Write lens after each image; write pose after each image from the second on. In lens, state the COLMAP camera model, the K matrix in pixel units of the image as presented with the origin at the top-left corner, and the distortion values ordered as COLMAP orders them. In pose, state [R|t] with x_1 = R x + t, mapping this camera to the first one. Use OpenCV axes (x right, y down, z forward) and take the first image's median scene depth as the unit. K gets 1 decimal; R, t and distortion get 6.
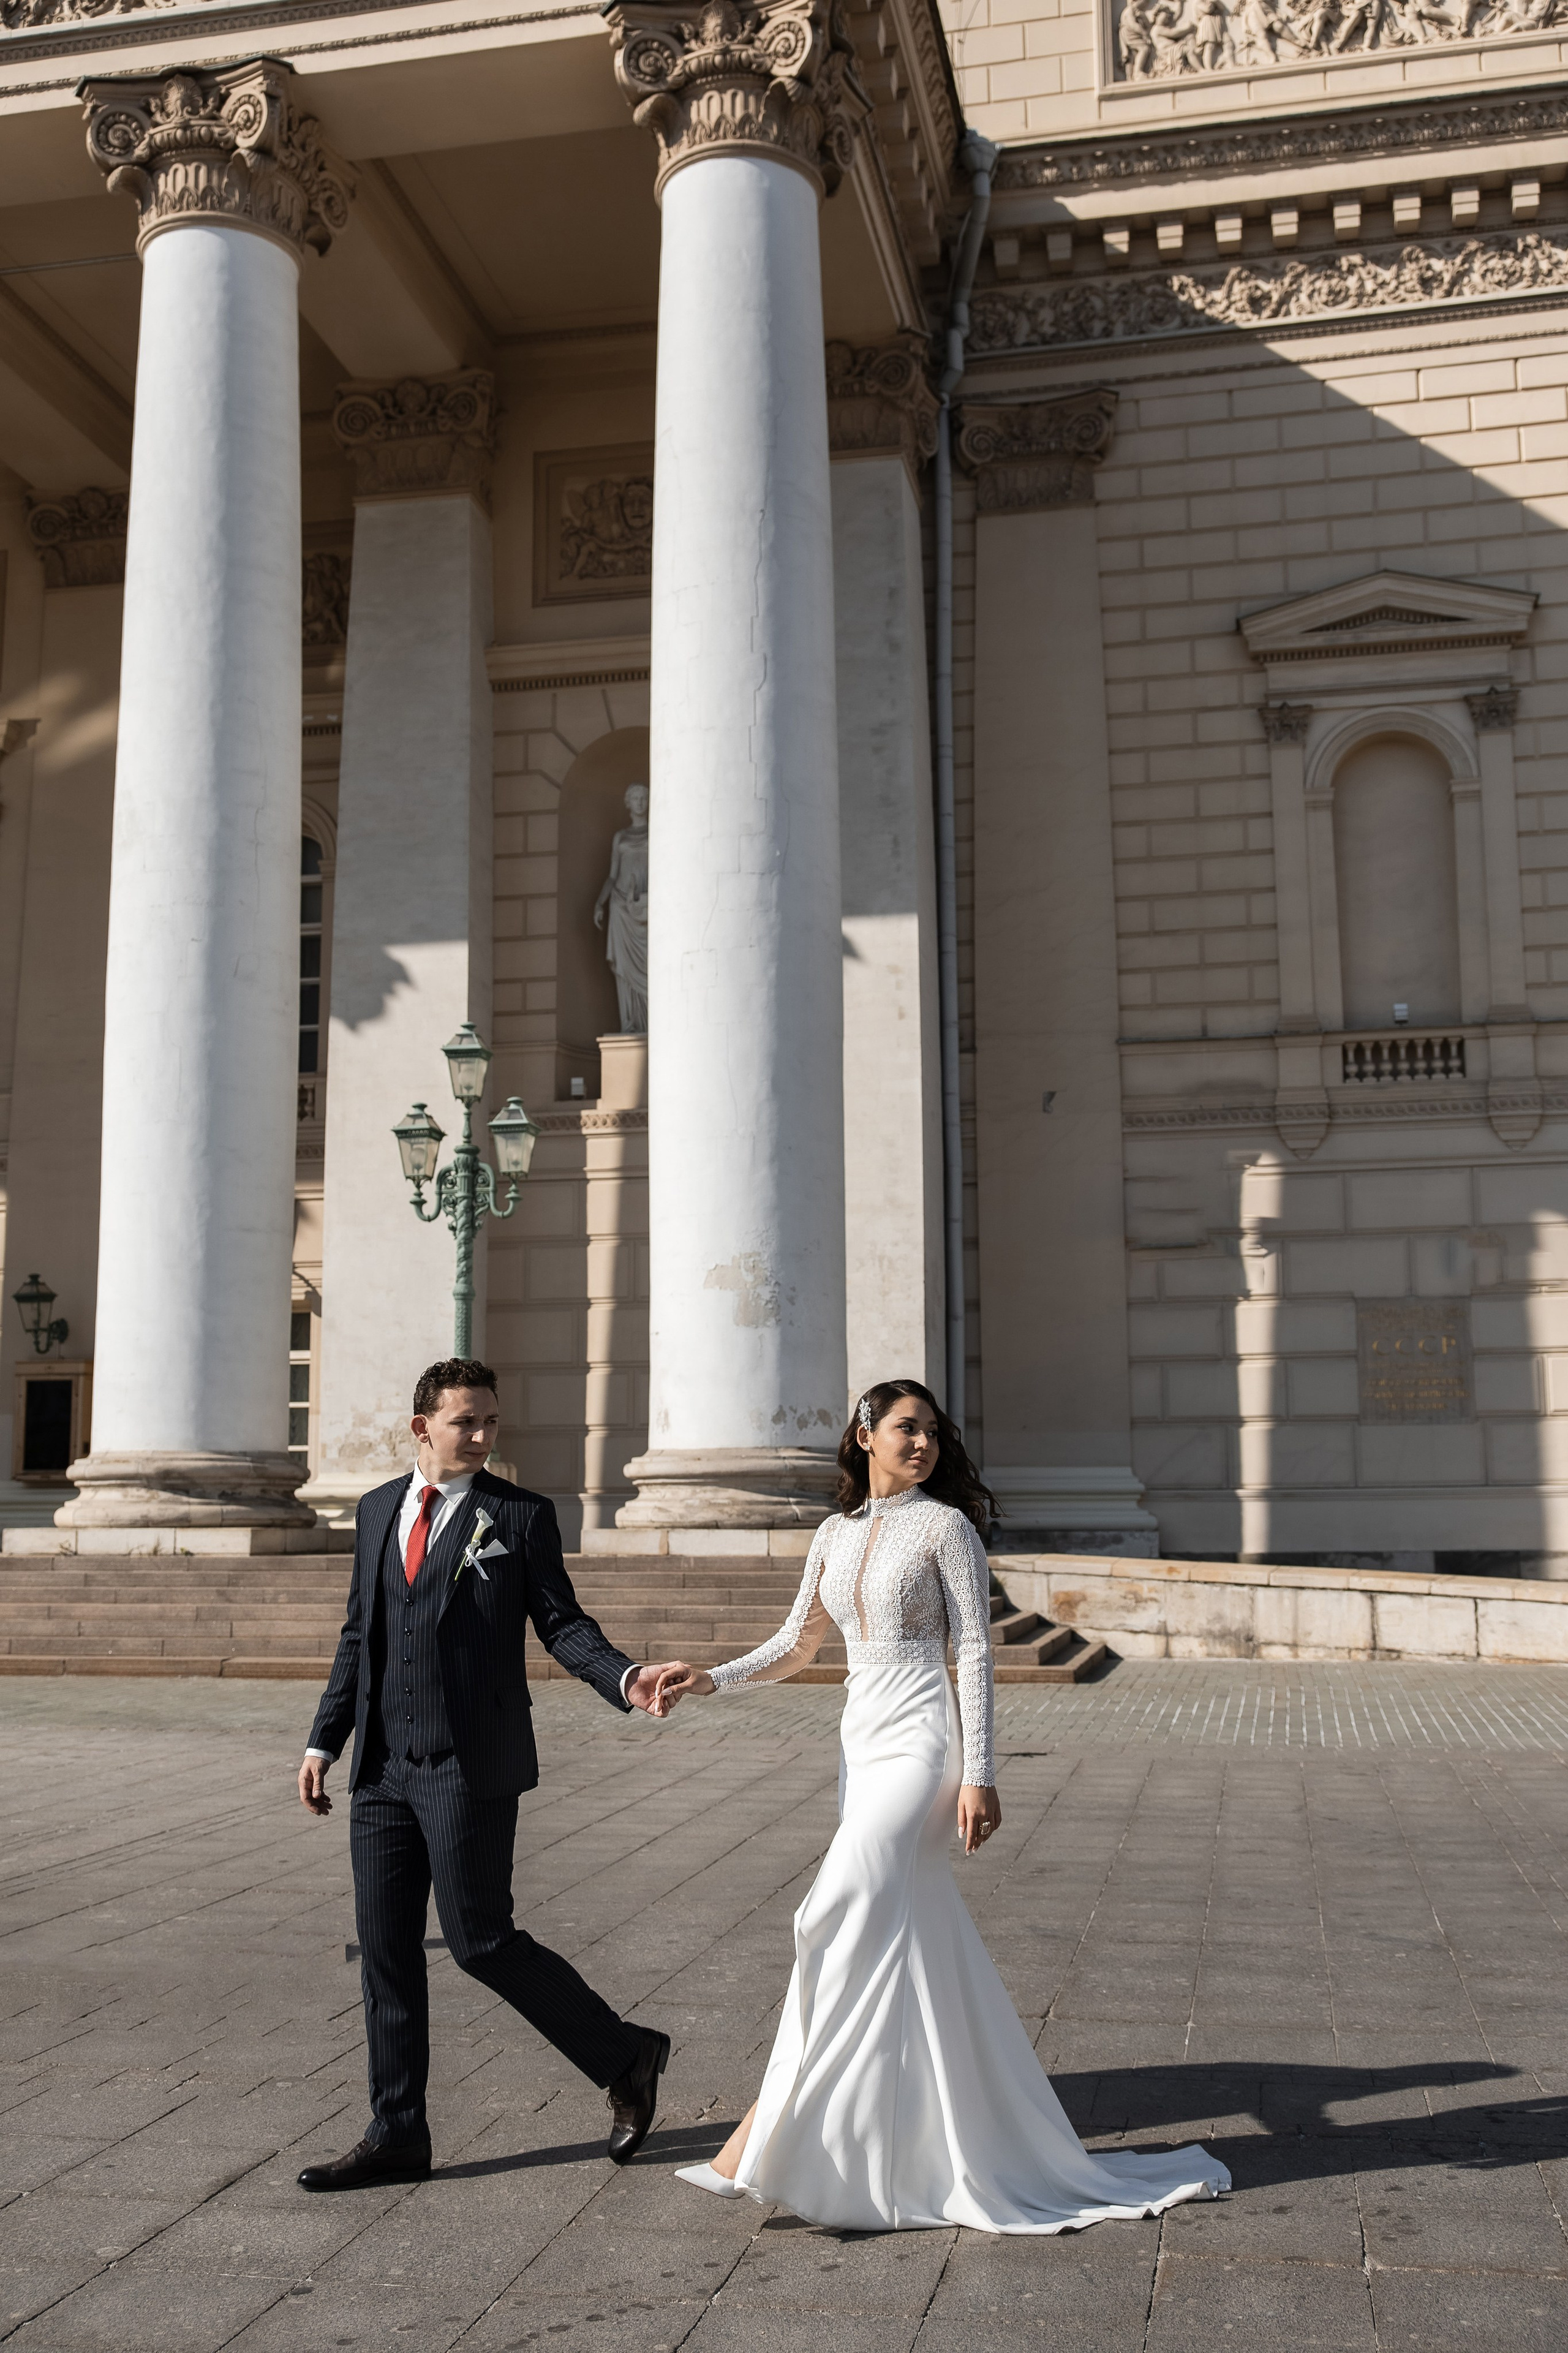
lens RADIAL K [[2501.9, 0, 917.5], [0, 2501.9, 1209.1], [0, 0, 1]] dist [0.001275, 0.019446]
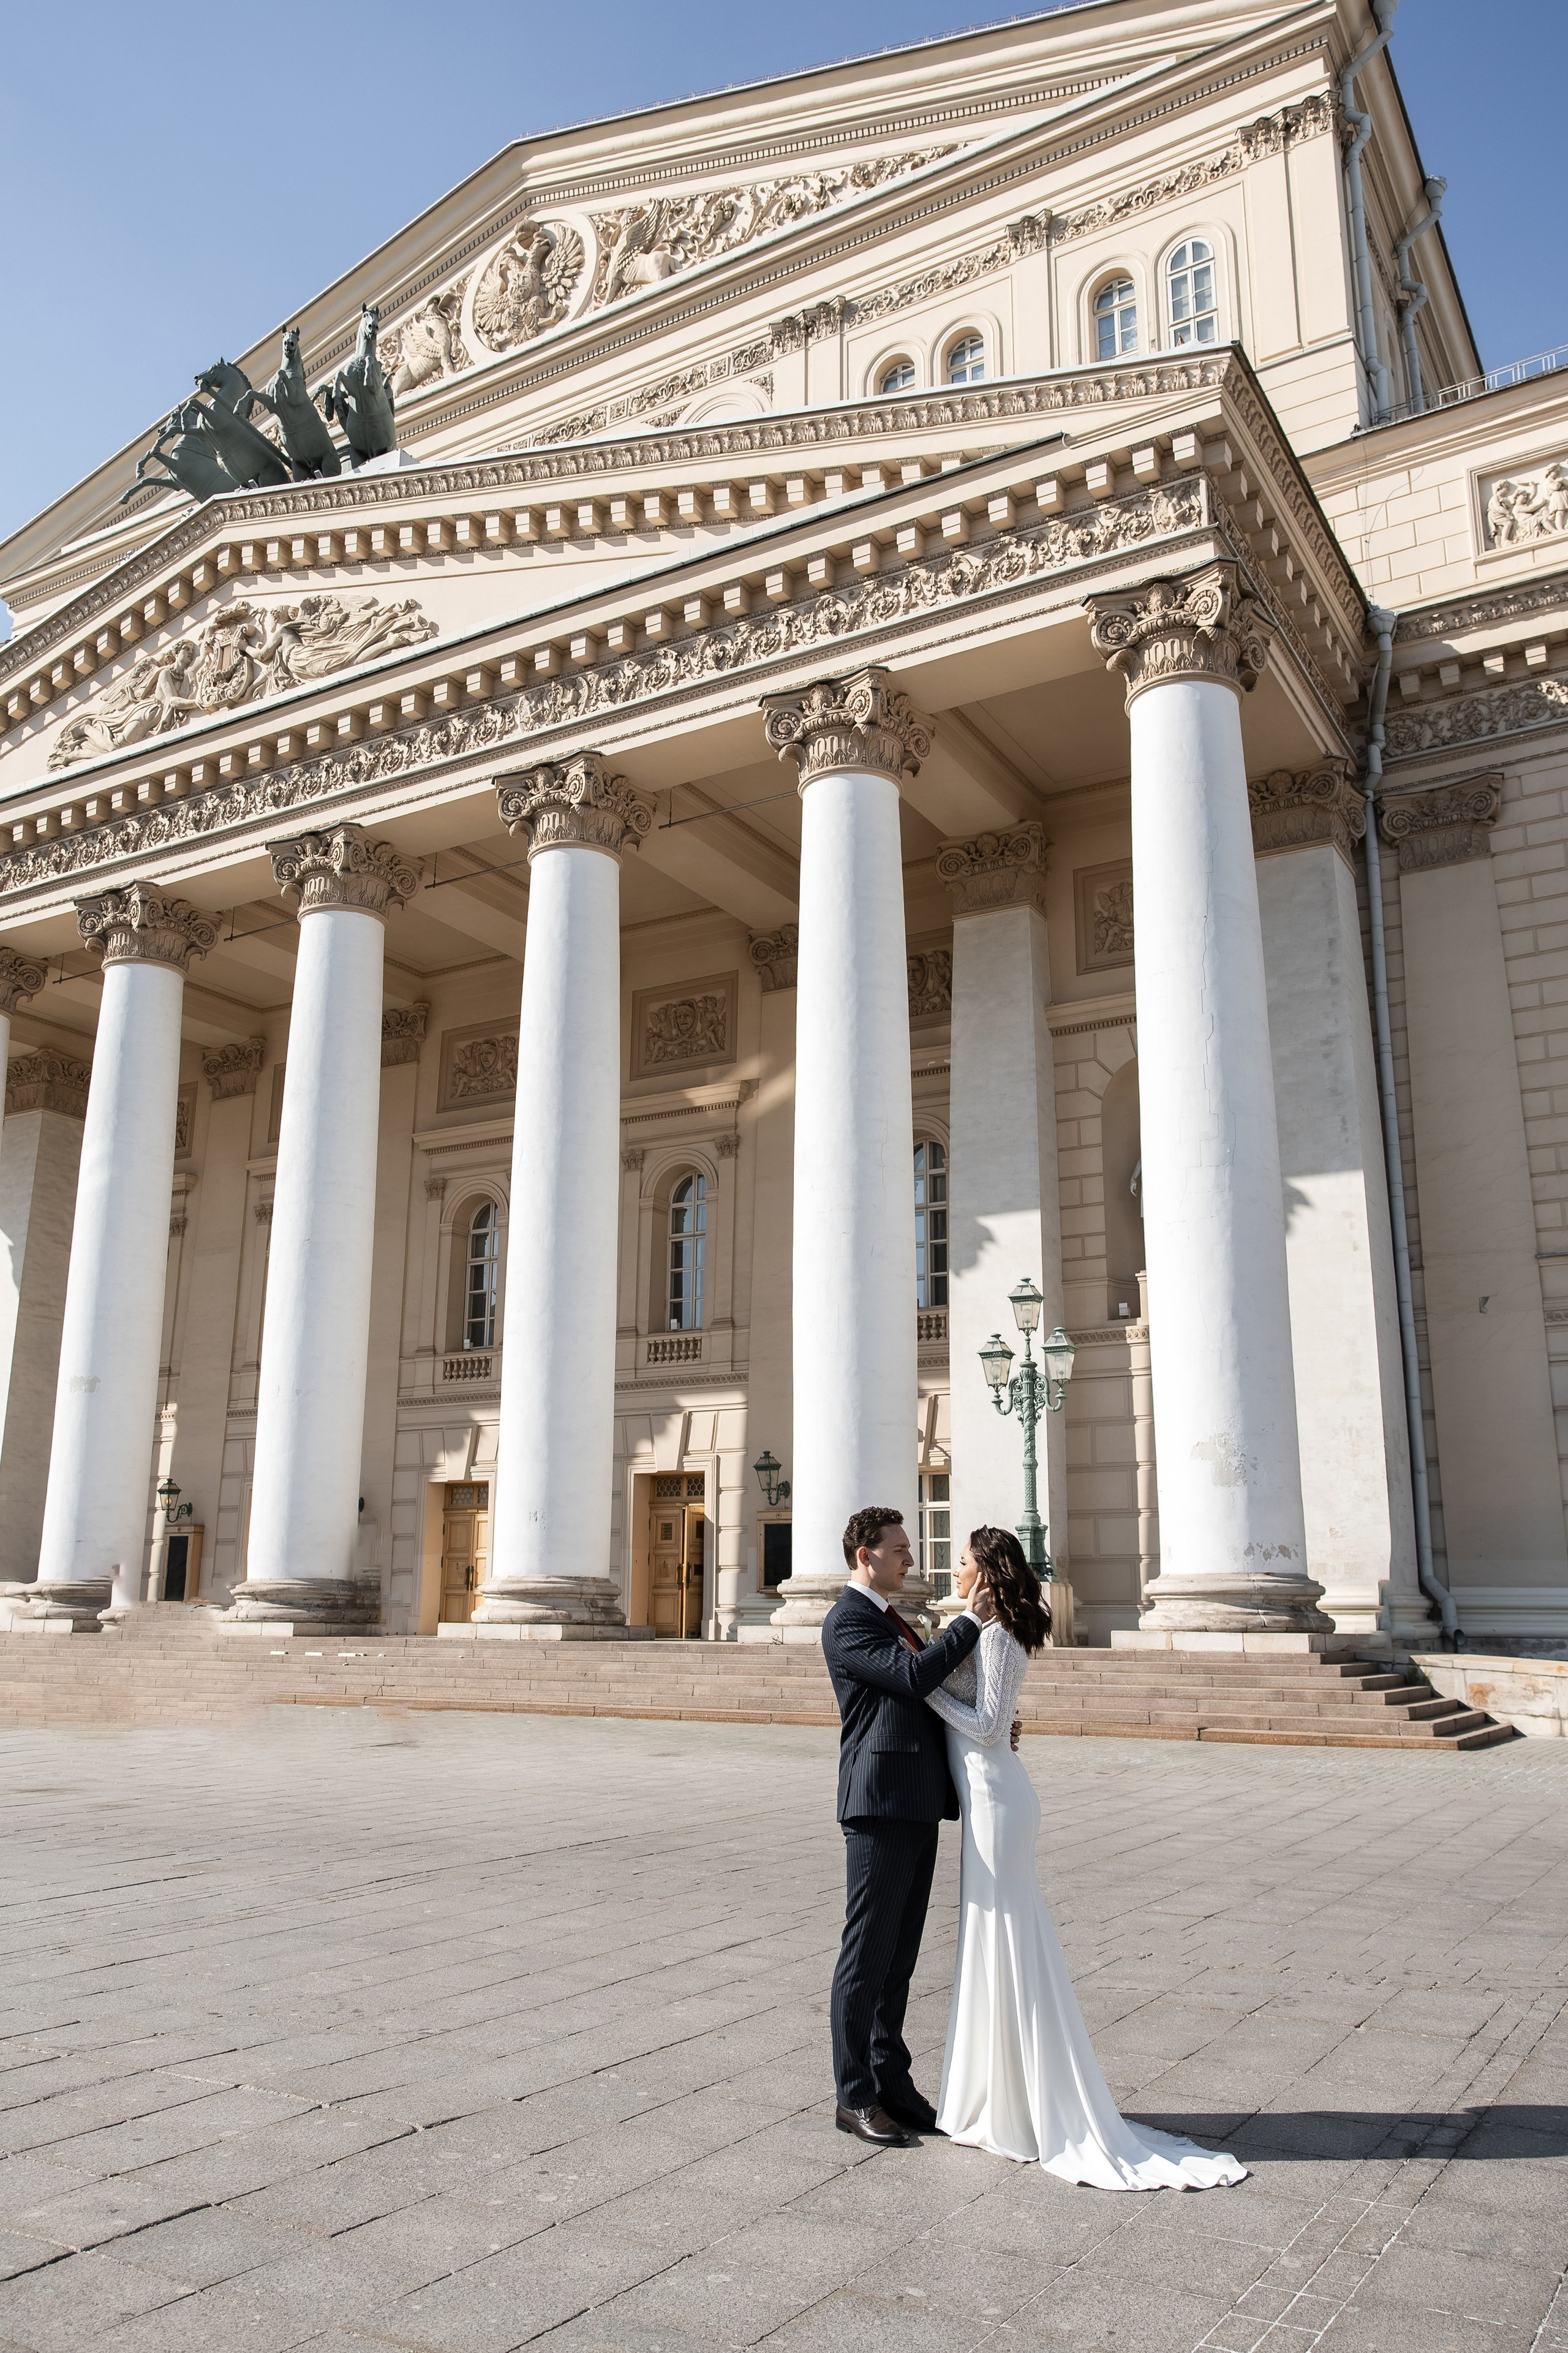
lens RADIAL K [[1907.8, 0, 778.6], [0, 1907.8, 1165.0], [0, 0, 1]] dist [0.003957, -0.000485]
pose [[0.939559, -0.069194, -0.335322, 0.045455], [0.031105, 0.992566, -0.117662, -0.009073], [0.340971, 0.100120, 0.934727, -0.071941]]
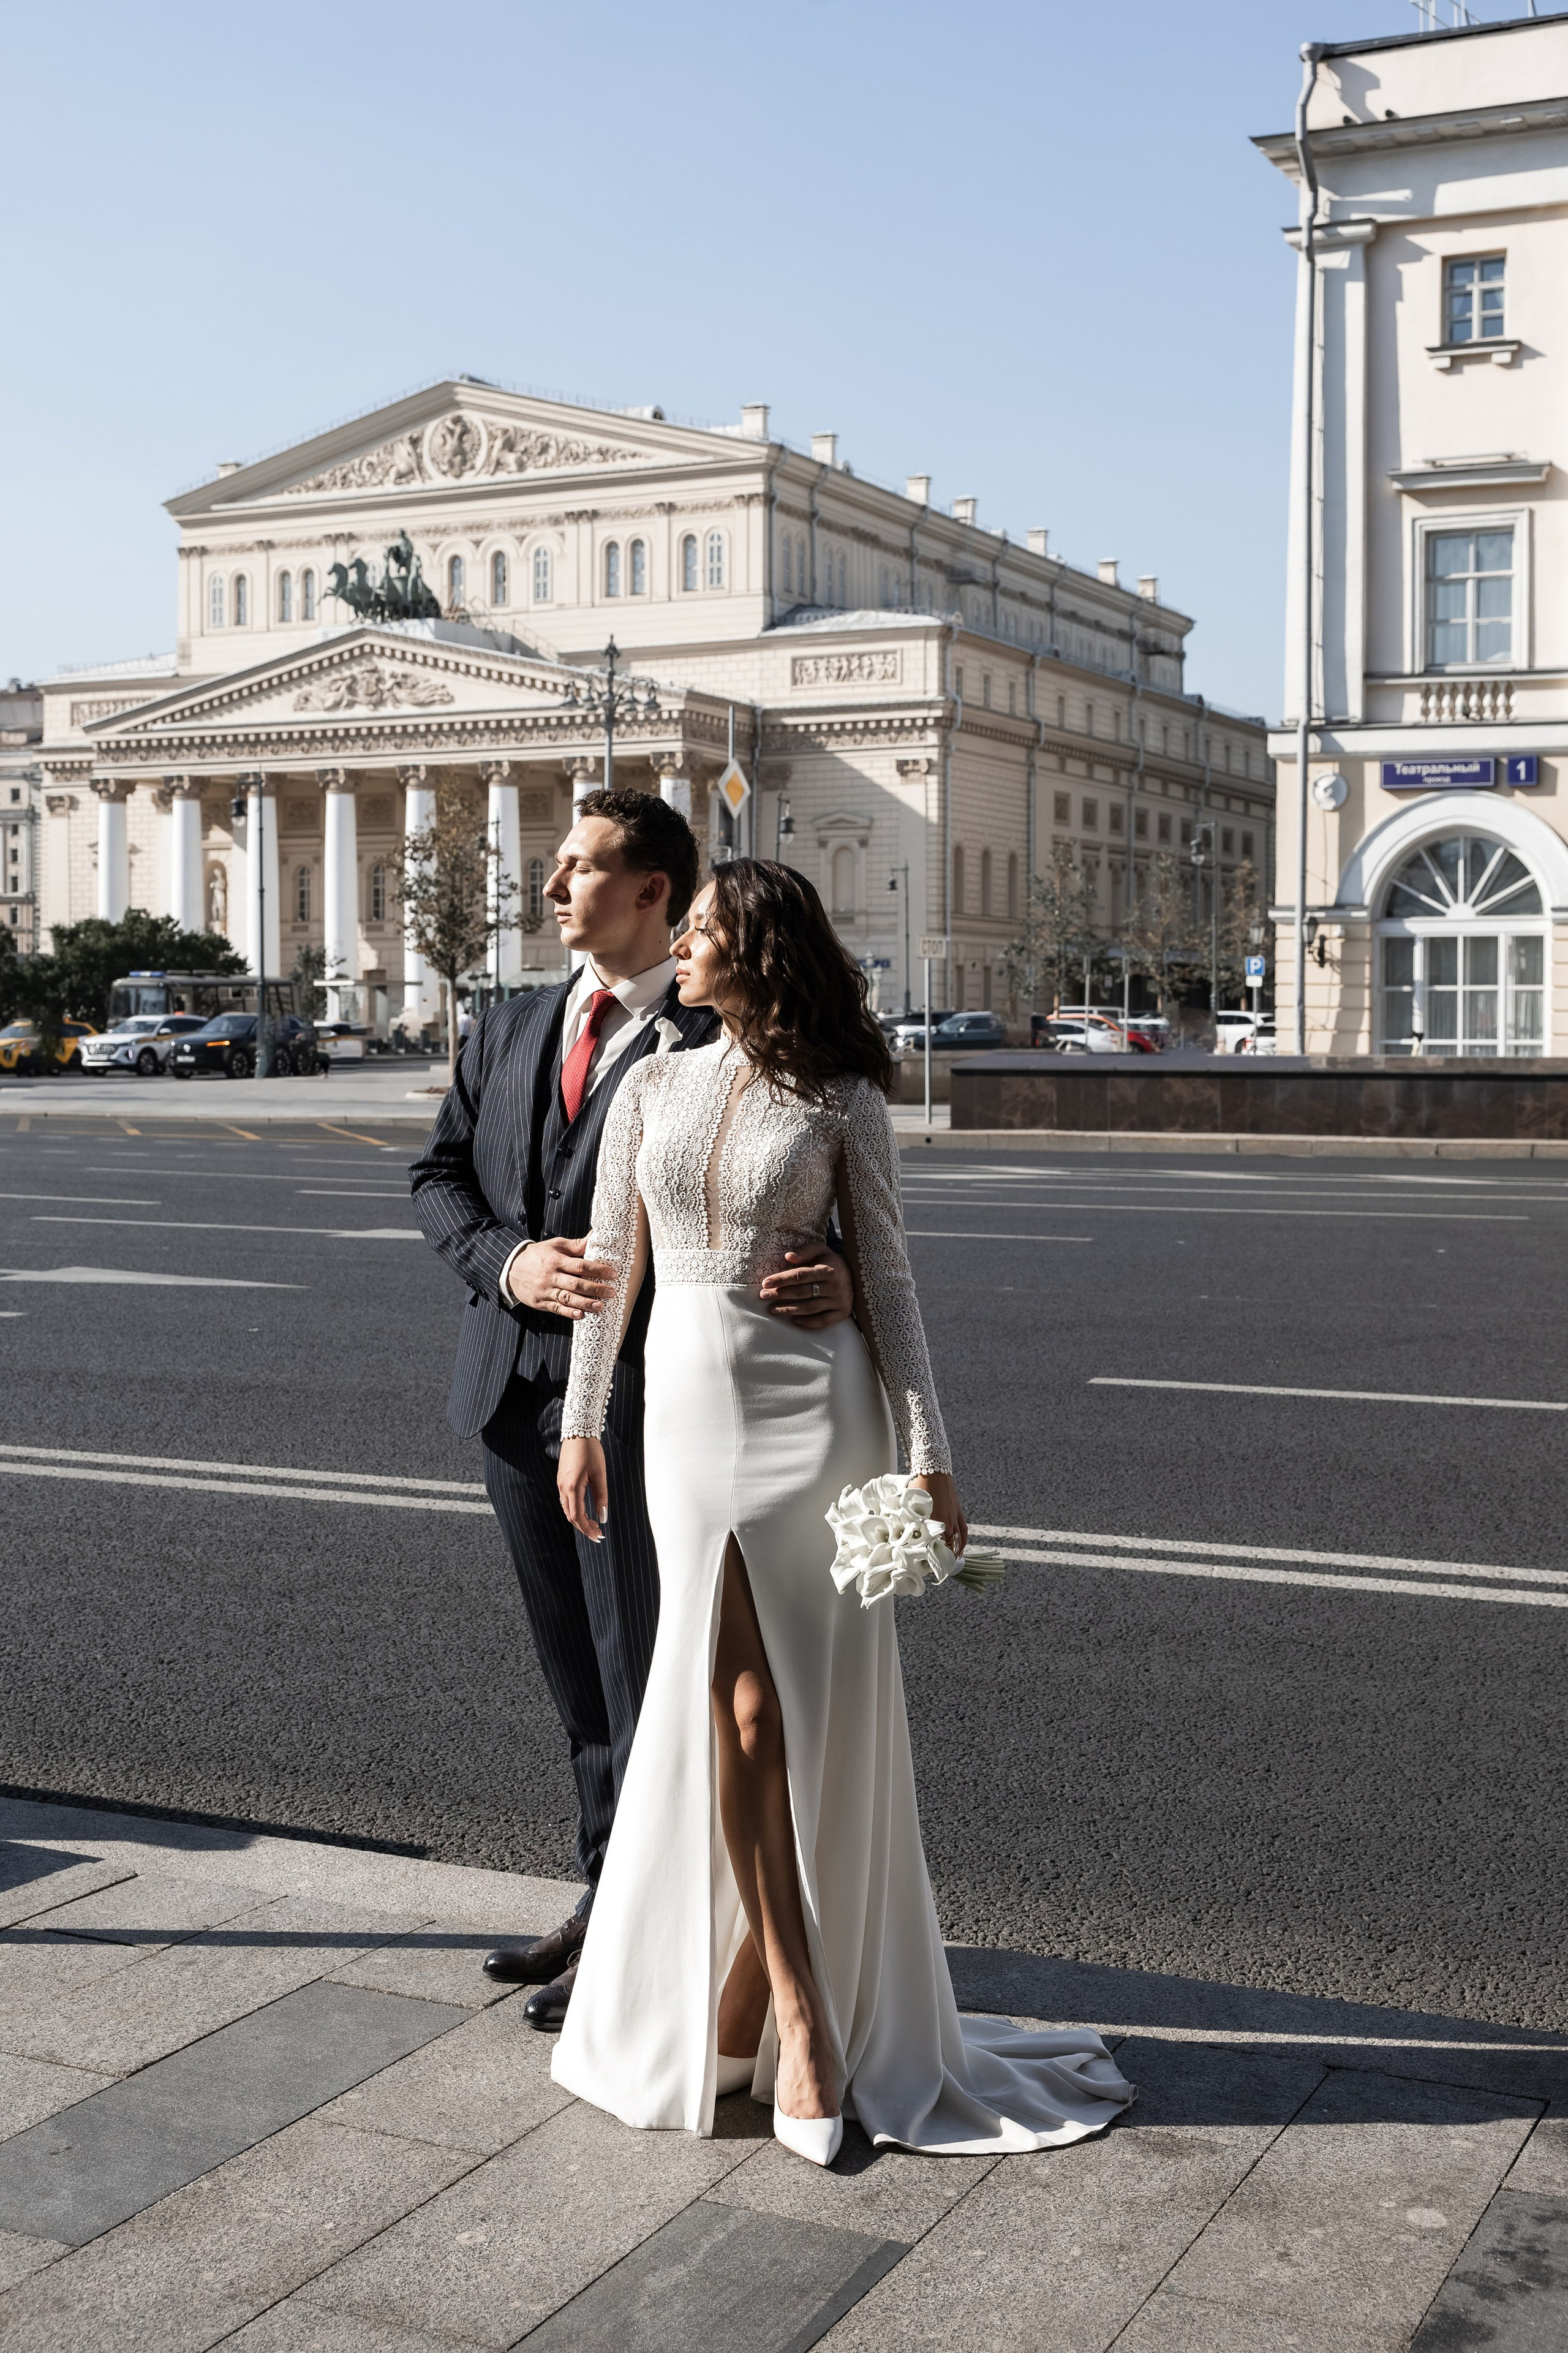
lens RADIAL K [[2889.0, 0, 872.7], [0, 2889.0, 1093.5], [0, 0, 1]] dist [0.013646, -0.003462]
pose [[0.969970, 0.013166, -0.242870, 1.511417], [0.022201, 0.989573, 0.142312, -0.490848], [0.242211, -0.143431, 0.959563, -4.055670]]
